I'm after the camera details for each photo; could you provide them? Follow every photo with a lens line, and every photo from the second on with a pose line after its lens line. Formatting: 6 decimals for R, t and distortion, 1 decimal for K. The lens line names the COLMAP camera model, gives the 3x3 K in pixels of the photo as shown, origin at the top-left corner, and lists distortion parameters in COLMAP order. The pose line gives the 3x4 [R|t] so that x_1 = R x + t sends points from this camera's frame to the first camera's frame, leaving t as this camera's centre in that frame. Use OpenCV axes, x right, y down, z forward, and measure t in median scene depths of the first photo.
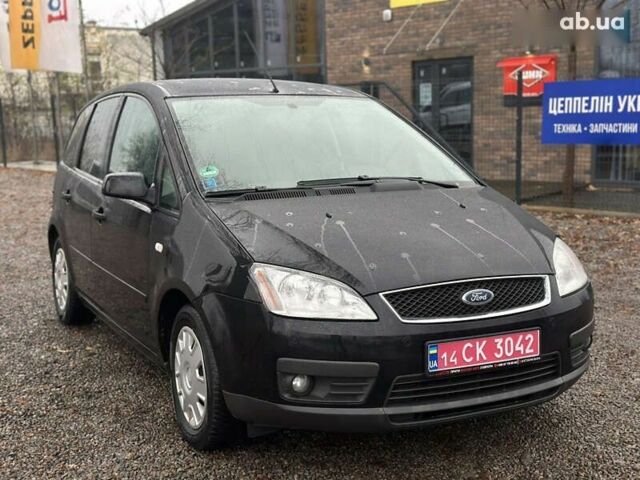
lens RADIAL K [[887.0, 0, 324.2], [0, 887.0, 240.0], [0, 0, 1]] dist [0.208107, -0.427080]
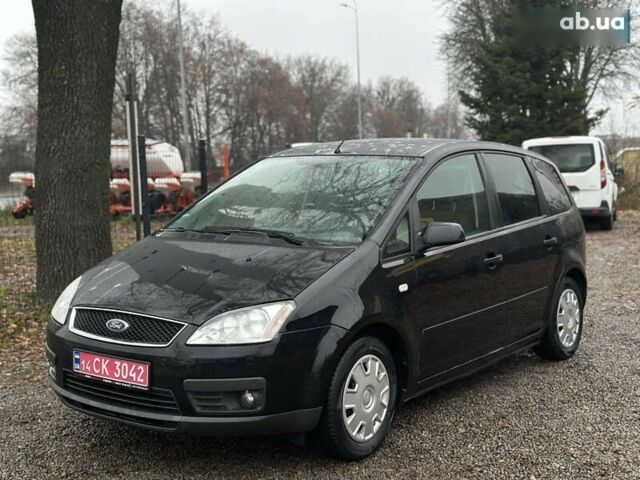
lens RADIAL K [[886.3, 0, 320.0], [0, 886.3, 240.0], [0, 0, 1]] dist [0.196249, -0.336649]
pose [[0.439596, 0.092873, -0.893381, 1.342636], [-0.122802, 0.991514, 0.042649, -0.136662], [0.889762, 0.090961, 0.447270, 0.648524]]
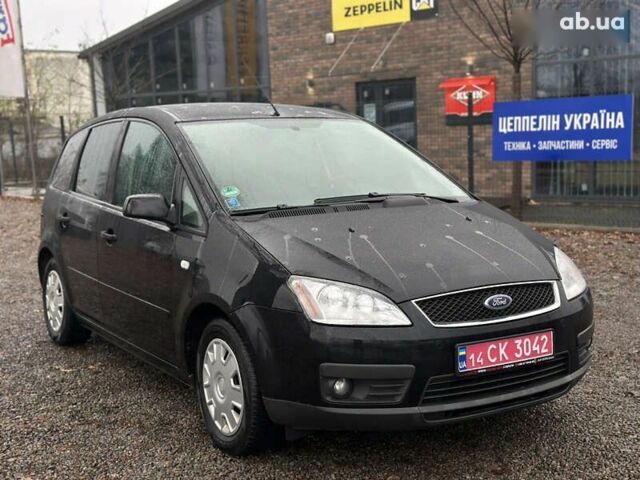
lens RADIAL K [[886.3, 0, 320.0], [0, 886.3, 240.0], [0, 0, 1]] dist [0.196249, -0.336649]
pose [[0.996907, -0.022713, 0.075235, -0.117719], [0.024362, 0.999481, -0.021064, 0.006012], [-0.074717, 0.022831, 0.996943, -0.063588]]
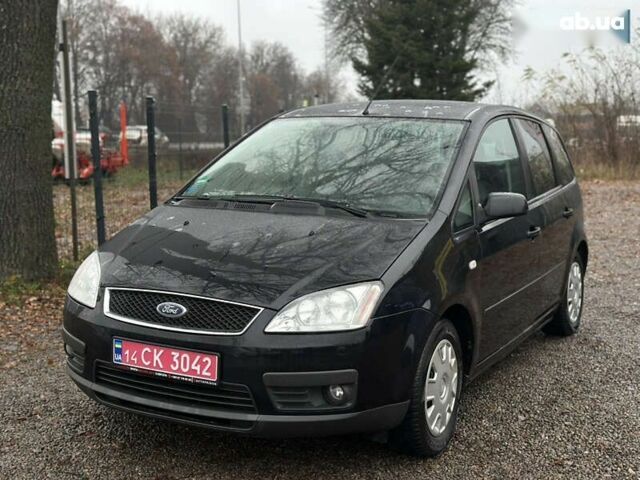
lens RADIAL K [[886.3, 0, 320.0], [0, 886.3, 240.0], [0, 0, 1]] dist [0.196249, -0.336649]
pose [[0.566482, 0.127927, -0.814084, 1.082862], [-0.136011, 0.988843, 0.060746, -0.103504], [0.812772, 0.076313, 0.577562, 0.494825]]
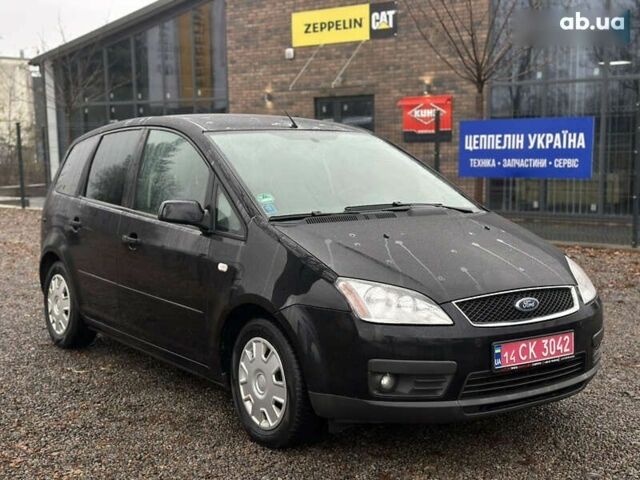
lens RADIAL K [[886.3, 0, 320.0], [0, 886.3, 240.0], [0, 0, 1]] dist [0.196249, -0.336649]
pose [[0.988740, -0.006669, 0.149496, -0.258378], [0.012134, 0.999290, -0.035674, 0.017386], [-0.149152, 0.037086, 0.988119, -0.115618]]
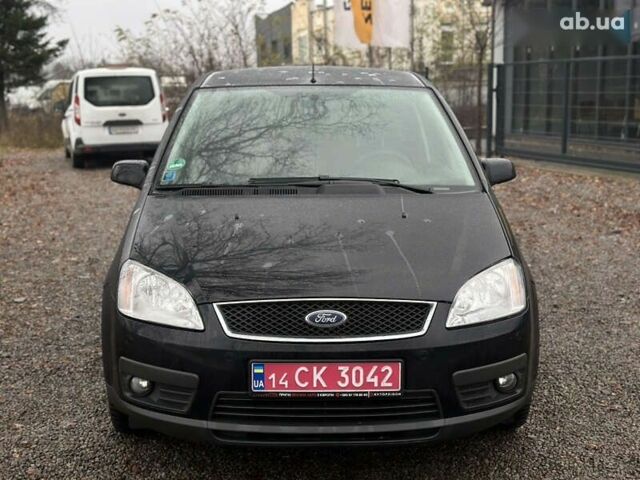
lens RADIAL K [[886.3, 0, 320.0], [0, 886.3, 240.0], [0, 0, 1]] dist [0.196249, -0.336649]
pose [[0.901305, 0.082006, -0.425353, 0.523772], [-0.066948, 0.996490, 0.050257, -0.059519], [0.427981, -0.016820, 0.903631, 0.163073]]
